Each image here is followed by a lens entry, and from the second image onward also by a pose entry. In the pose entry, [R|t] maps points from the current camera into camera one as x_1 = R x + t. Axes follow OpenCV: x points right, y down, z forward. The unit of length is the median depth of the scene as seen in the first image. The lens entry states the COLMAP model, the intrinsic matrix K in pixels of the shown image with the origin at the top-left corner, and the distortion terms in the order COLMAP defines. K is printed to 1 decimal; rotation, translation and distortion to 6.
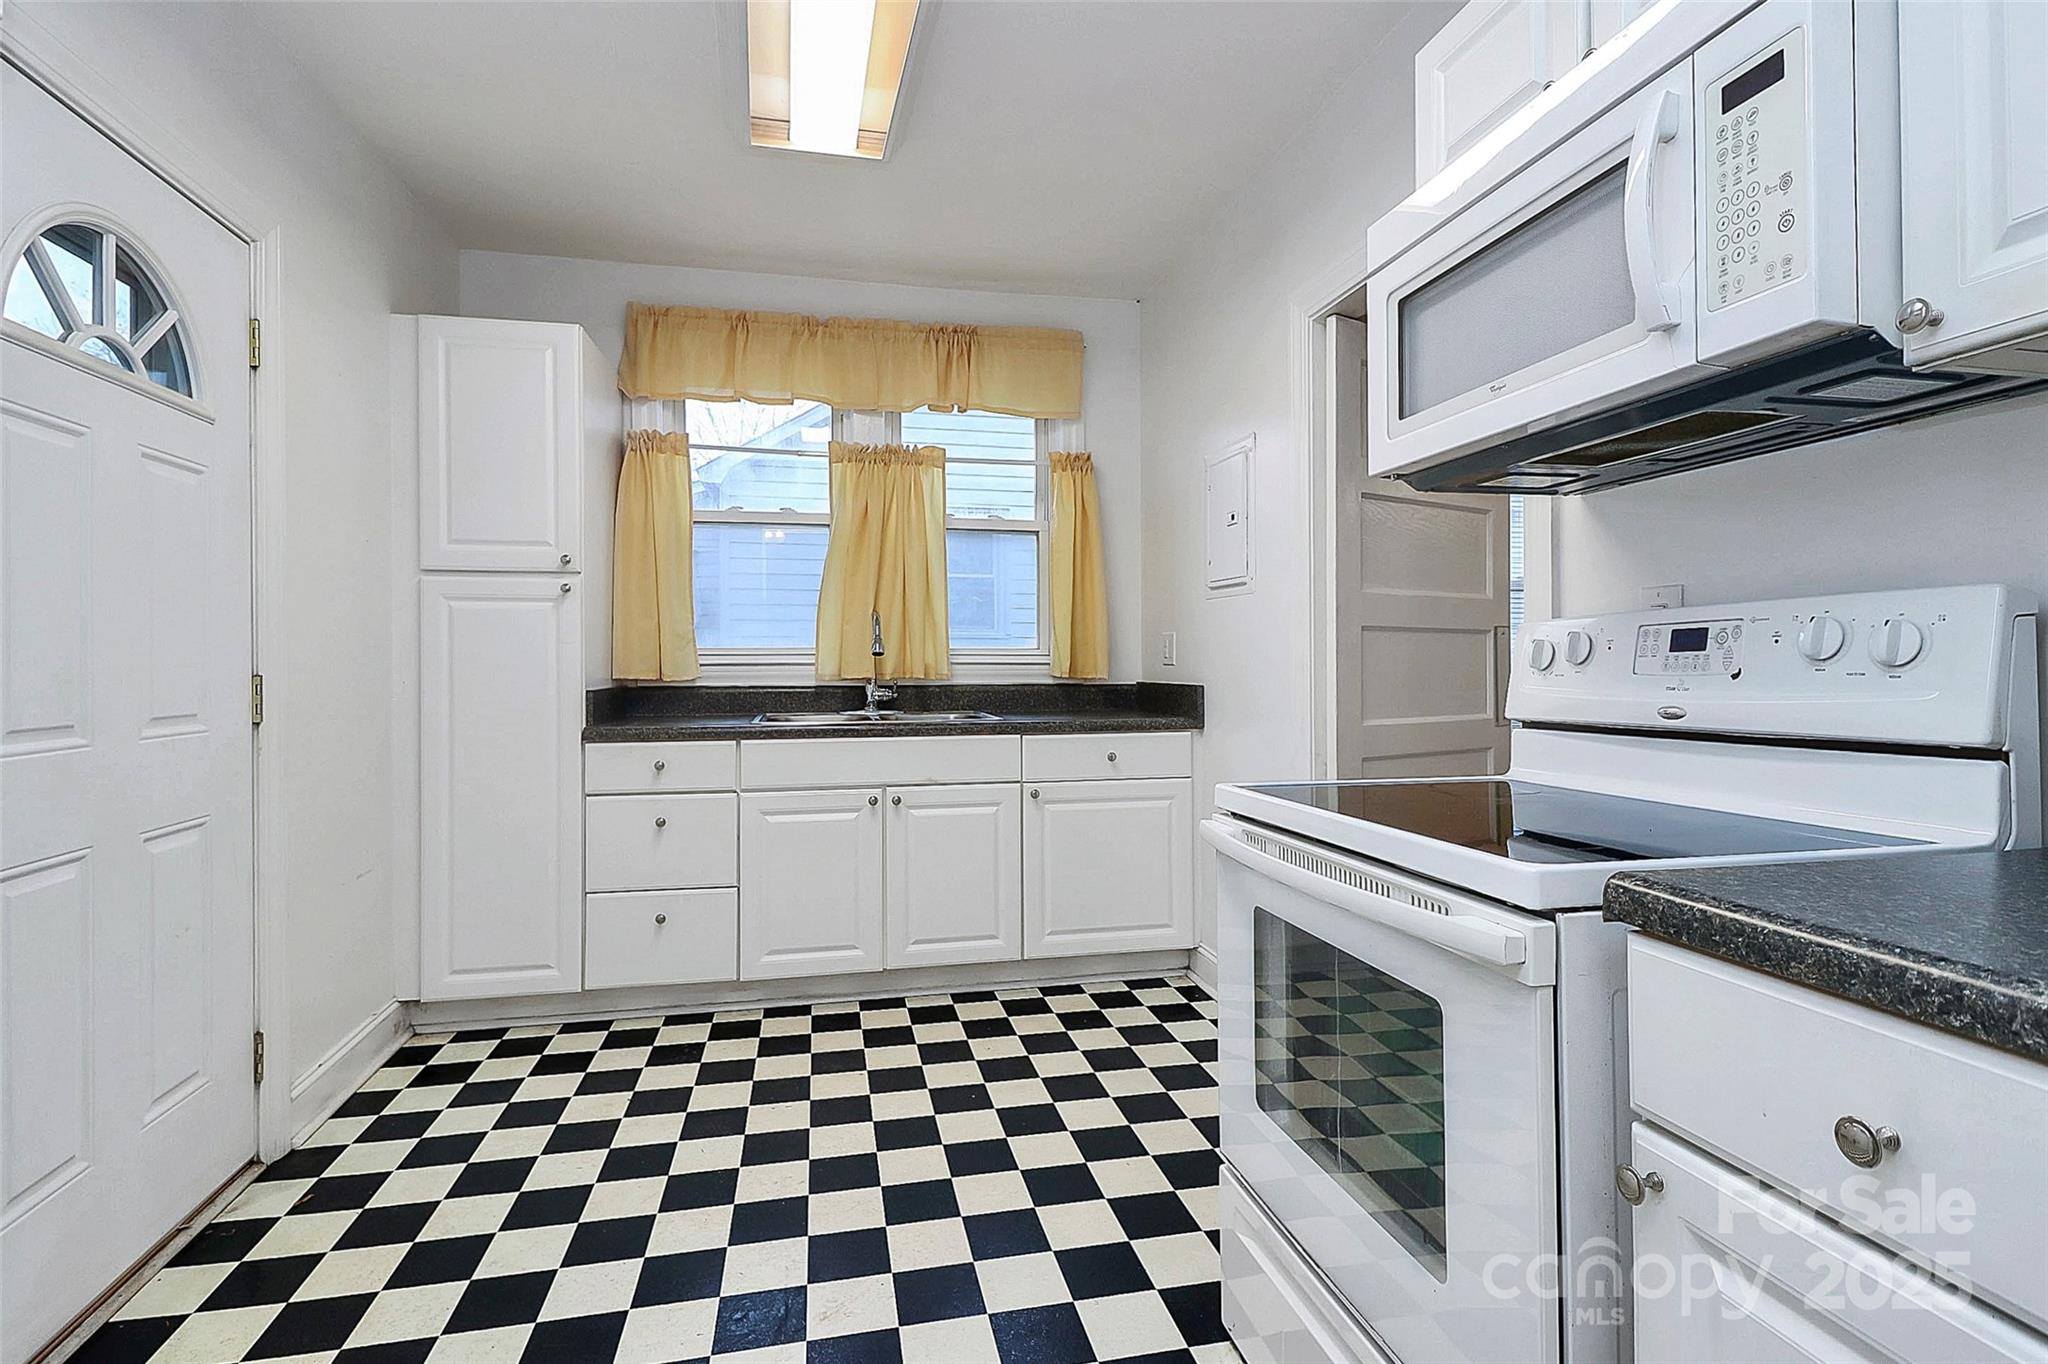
lens RADIAL K [[1000.5, 0, 1024.0], [0, 1000.5, 682.0], [0, 0, 1]] dist [0.000179, -0.000332]
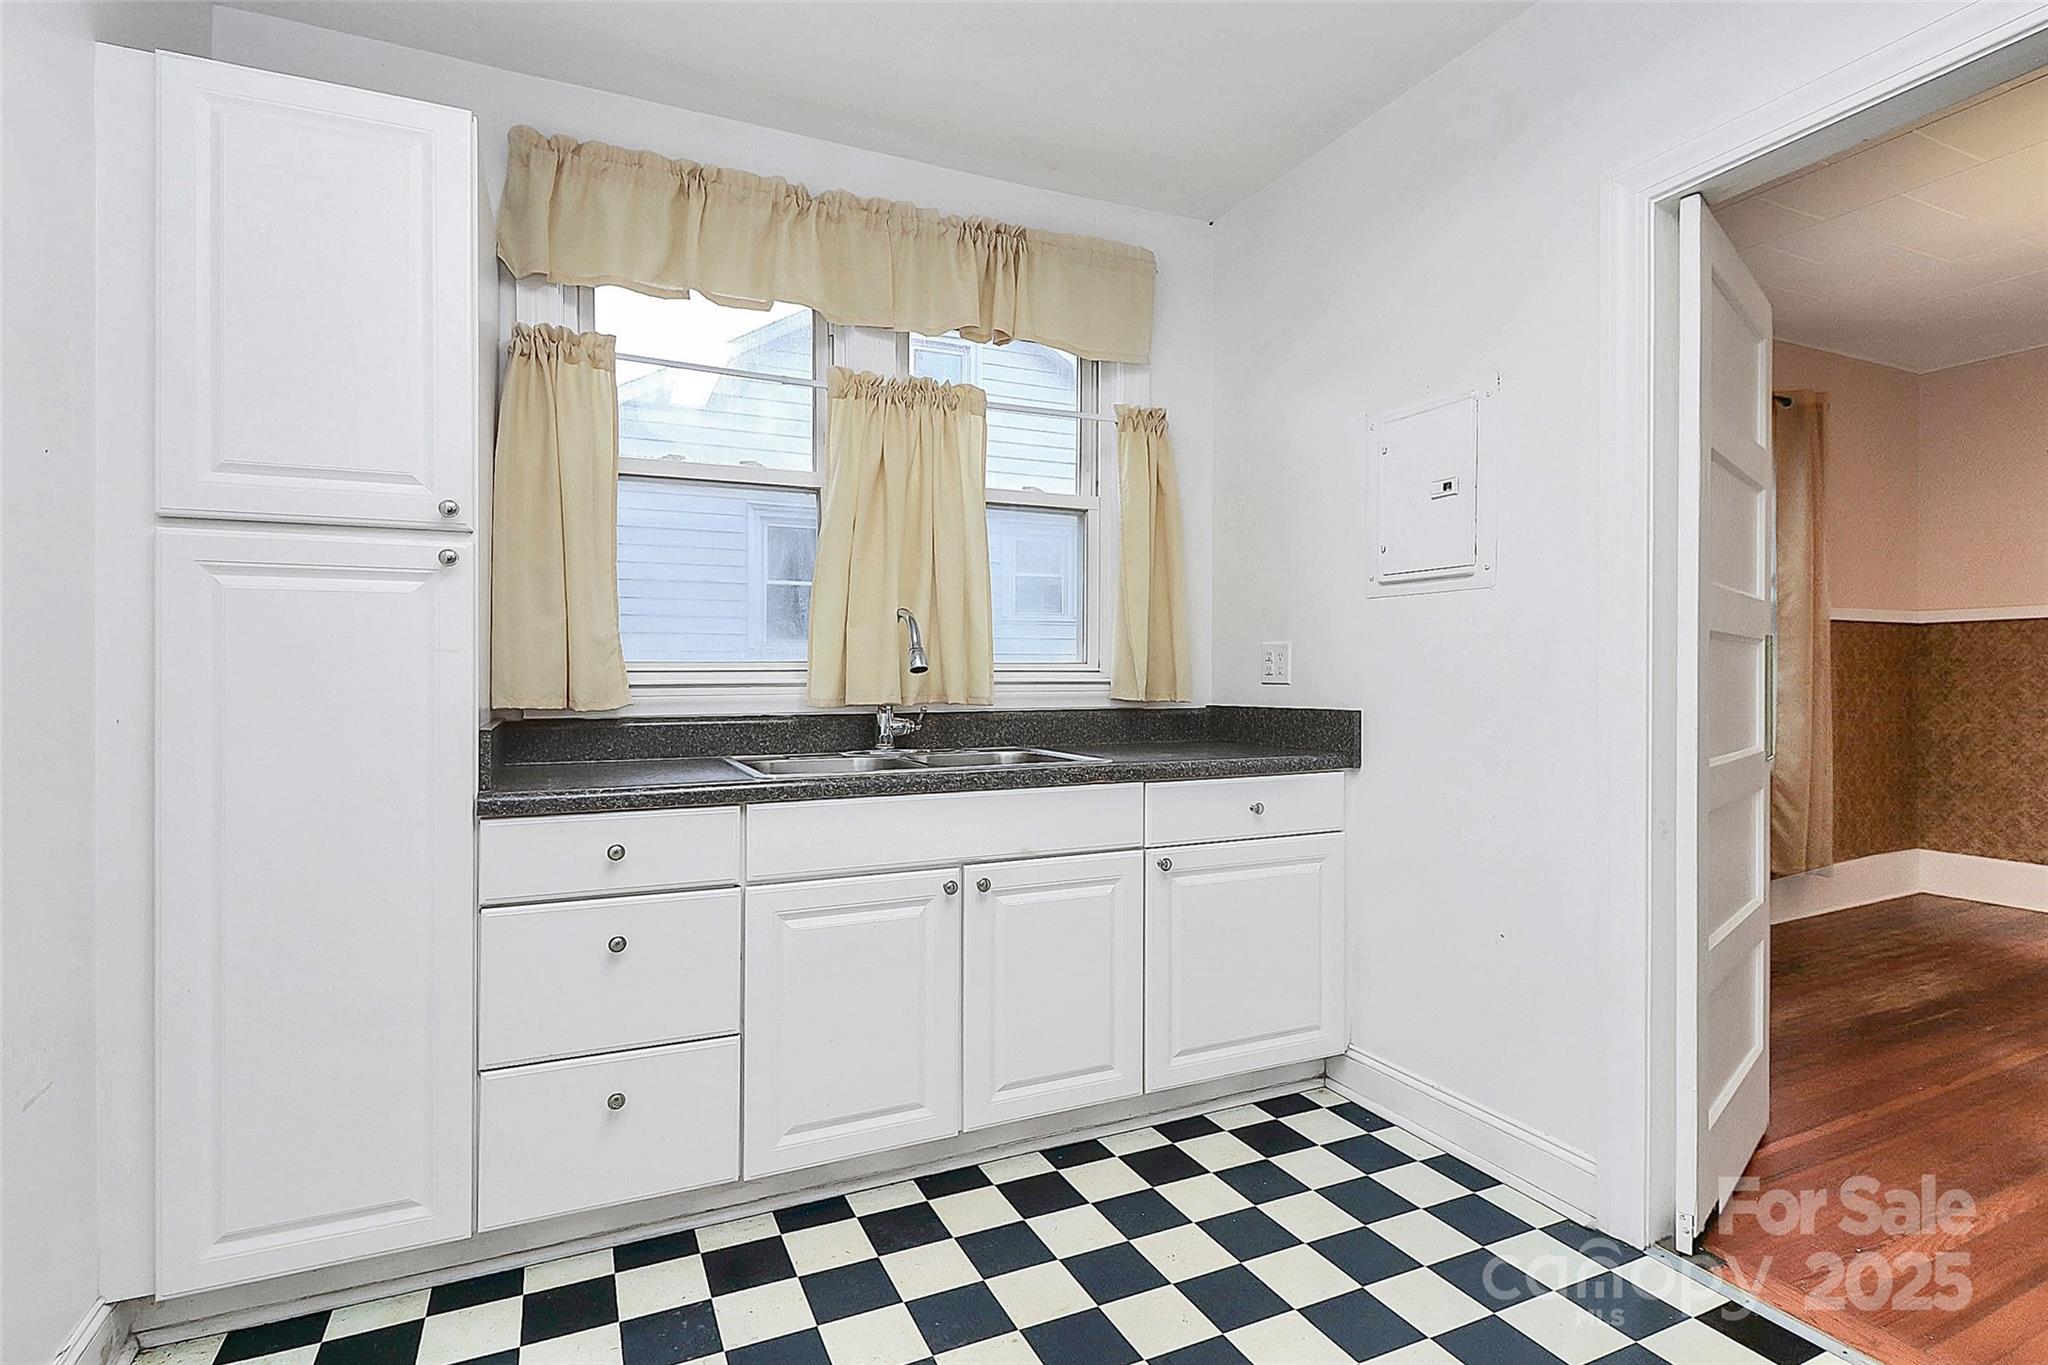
lens RADIAL K [[1013.3, 0, 1083.2], [0, 1013.3, 688.6], [0, 0, 1]] dist [-0.005150, -0.001812]
pose [[0.968303, -0.005189, 0.249725, -0.200817], [0.007800, 0.999925, -0.009467, -0.006726], [-0.249657, 0.011115, 0.968271, 0.273523]]
